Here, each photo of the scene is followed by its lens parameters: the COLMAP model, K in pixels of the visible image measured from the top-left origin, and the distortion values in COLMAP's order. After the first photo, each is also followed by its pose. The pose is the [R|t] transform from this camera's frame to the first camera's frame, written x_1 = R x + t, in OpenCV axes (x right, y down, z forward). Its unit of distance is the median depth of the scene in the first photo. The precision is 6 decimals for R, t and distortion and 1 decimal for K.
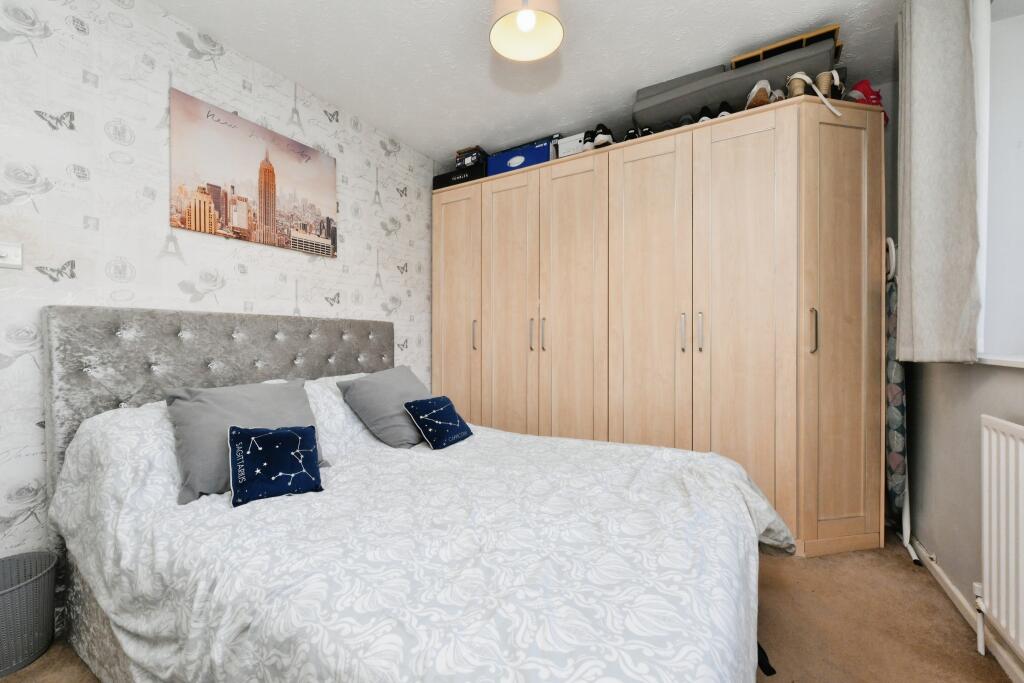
lens RADIAL K [[406.2, 0, 514.1], [0, 406.2, 340.7], [0, 0, 1]] dist [0.001822, -0.000231]
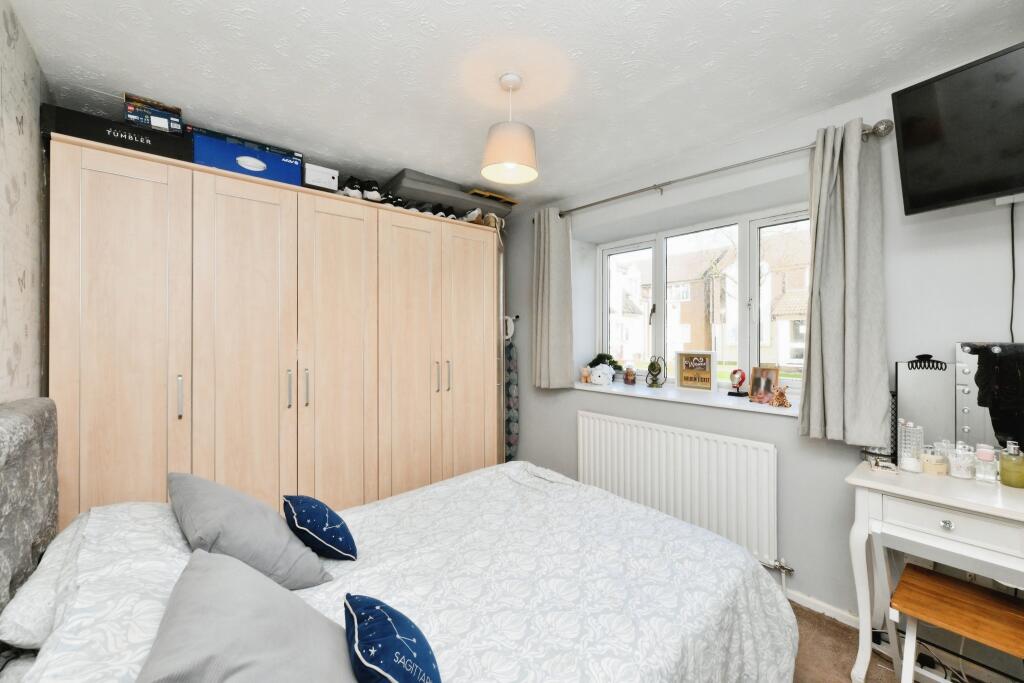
lens RADIAL K [[406.2, 0, 516.1], [0, 406.2, 337.0], [0, 0, 1]] dist [0.001822, -0.000231]
pose [[0.305723, 0.001484, 0.952119, -0.662167], [0.001518, 0.999997, -0.002047, -0.131358], [-0.952119, 0.002071, 0.305719, 0.339662]]
